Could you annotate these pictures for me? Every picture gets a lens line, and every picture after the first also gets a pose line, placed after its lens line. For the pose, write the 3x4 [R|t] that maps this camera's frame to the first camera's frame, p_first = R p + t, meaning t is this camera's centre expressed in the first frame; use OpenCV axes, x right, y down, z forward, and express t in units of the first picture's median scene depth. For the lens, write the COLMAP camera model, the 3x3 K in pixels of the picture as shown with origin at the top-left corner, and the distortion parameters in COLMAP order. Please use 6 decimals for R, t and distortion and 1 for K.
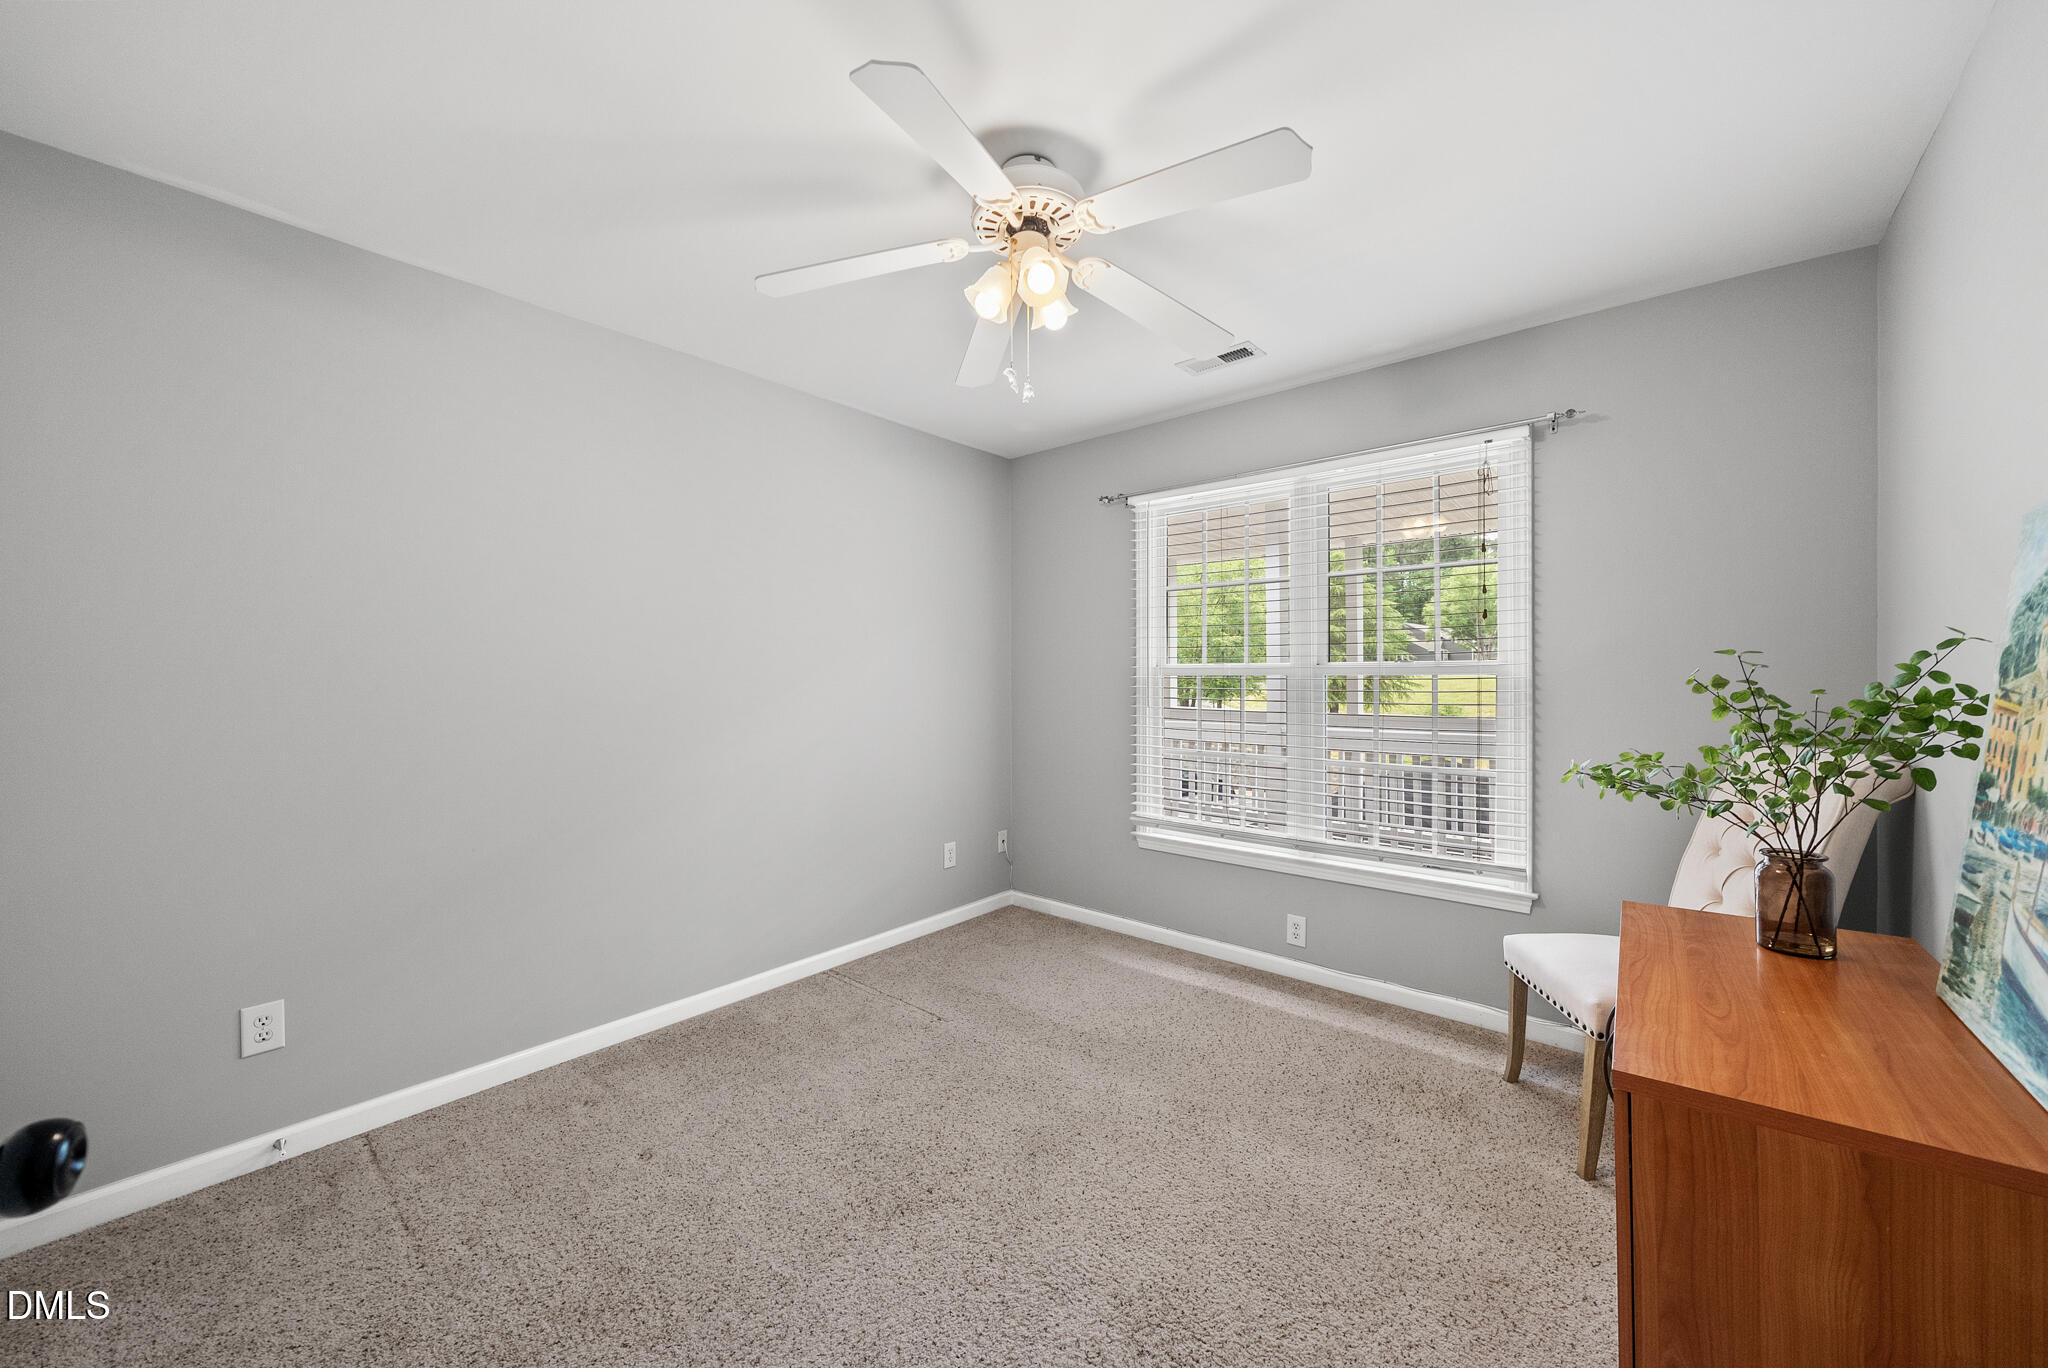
lens RADIAL K [[734.8, 0, 1029.6], [0, 734.8, 674.6], [0, 0, 1]] dist [-0.003528, -0.000105]
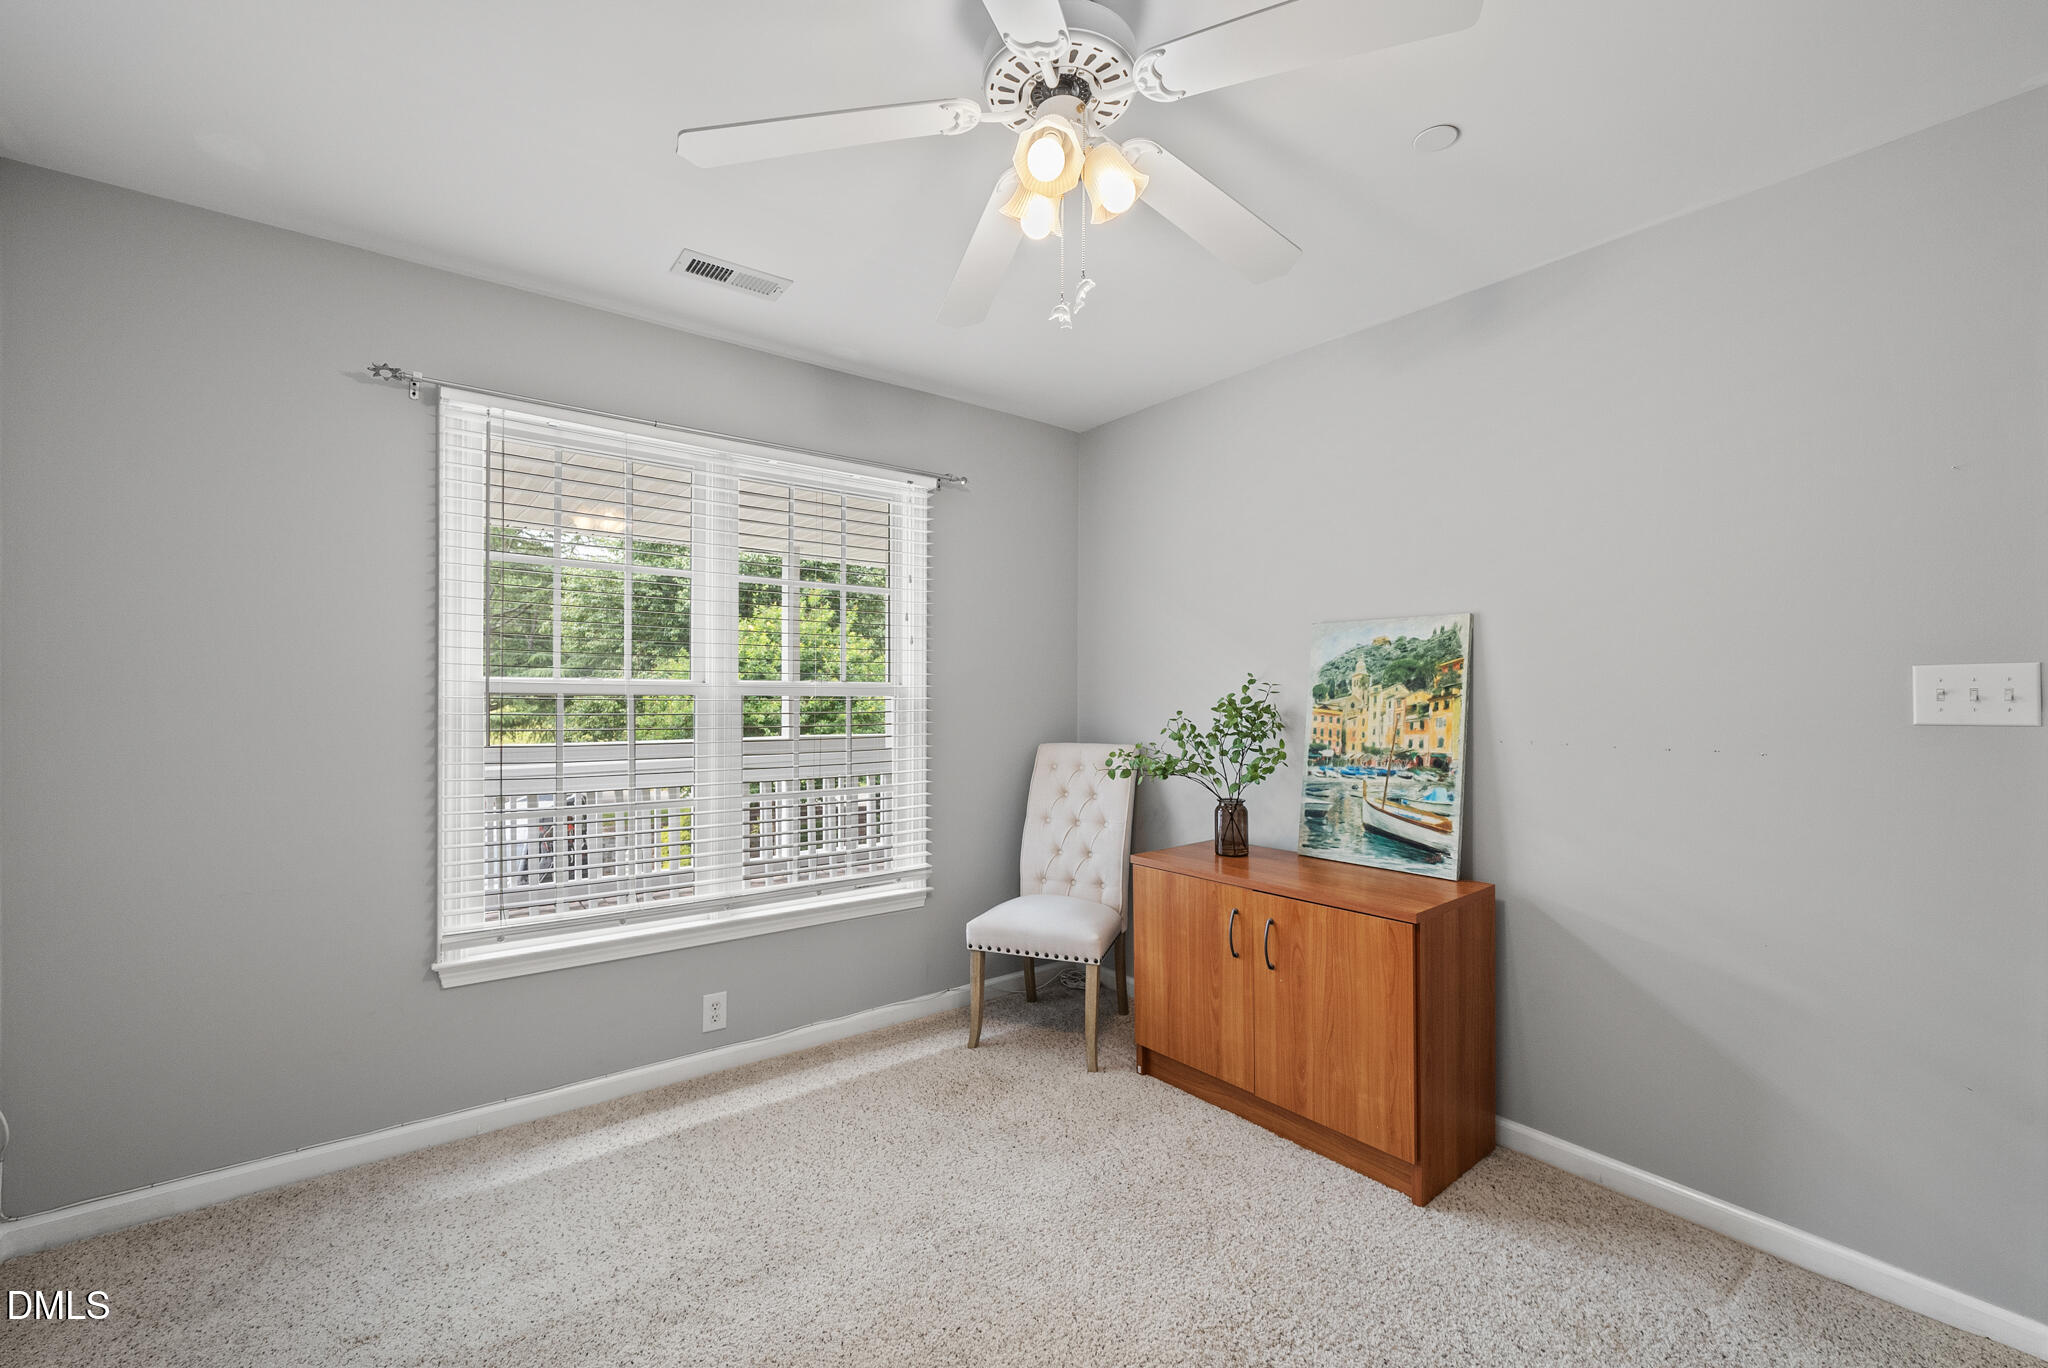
lens RADIAL K [[824.2, 0, 1028.5], [0, 824.2, 697.4], [0, 0, 1]] dist [0.002890, 0.000322]
pose [[0.234243, 0.004131, 0.972169, -0.459627], [-0.004013, 0.999987, -0.003282, 0.004294], [-0.972170, -0.003133, 0.234256, 0.472606]]
